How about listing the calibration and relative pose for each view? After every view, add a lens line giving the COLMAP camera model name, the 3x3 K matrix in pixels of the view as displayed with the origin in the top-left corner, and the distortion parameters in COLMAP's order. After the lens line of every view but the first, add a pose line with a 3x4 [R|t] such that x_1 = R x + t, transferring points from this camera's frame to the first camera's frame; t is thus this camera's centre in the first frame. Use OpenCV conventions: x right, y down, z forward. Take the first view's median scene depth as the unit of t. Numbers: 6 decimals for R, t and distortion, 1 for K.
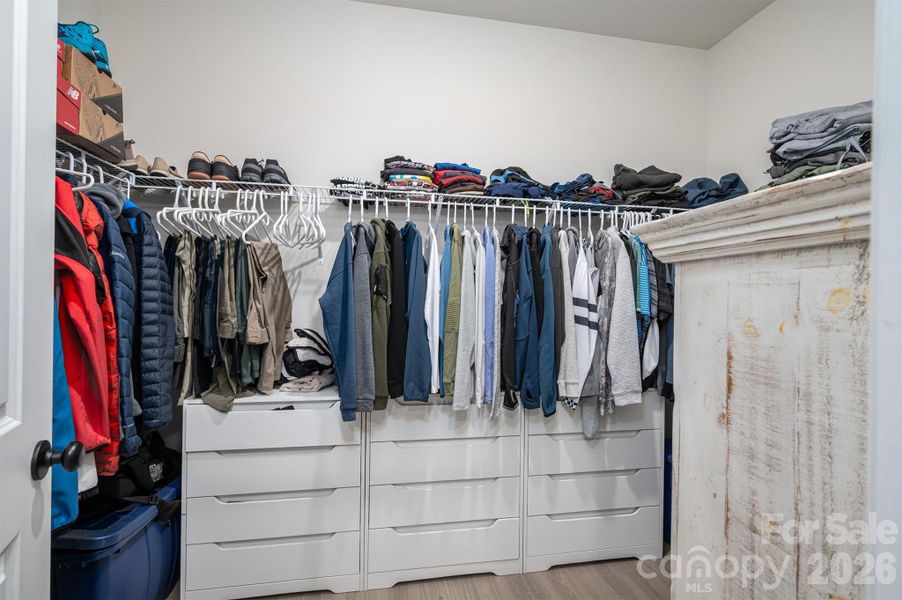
lens RADIAL K [[416.2, 0, 450.0], [0, 416.2, 298.4], [0, 0, 1]] dist [-0.000181, -0.000537]
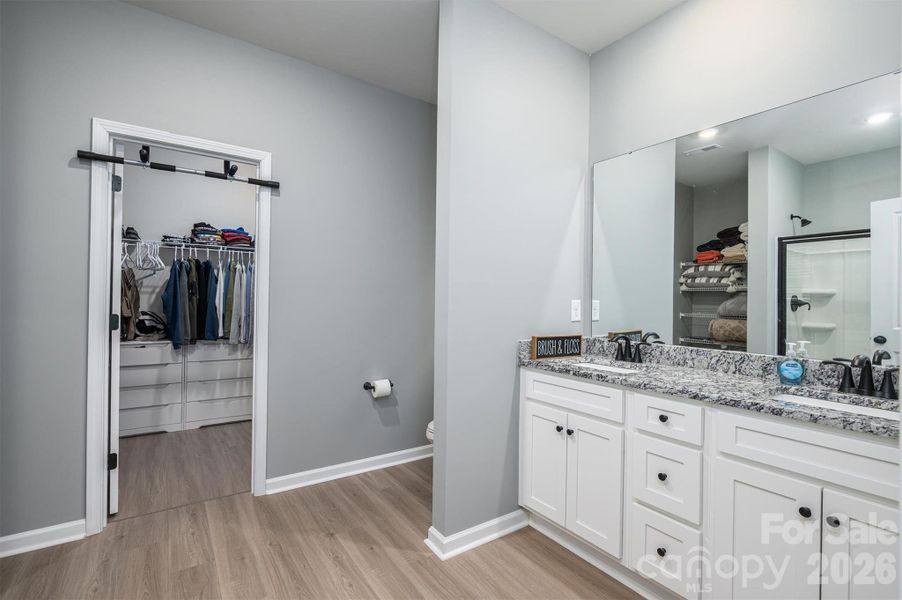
lens RADIAL K [[416.2, 0, 450.0], [0, 416.2, 298.4], [0, 0, 1]] dist [-0.000181, -0.000537]
pose [[0.912303, 0.002889, 0.409505, 0.165290], [-0.003996, 0.999990, 0.001848, 0.004040], [-0.409496, -0.003323, 0.912306, -1.501866]]
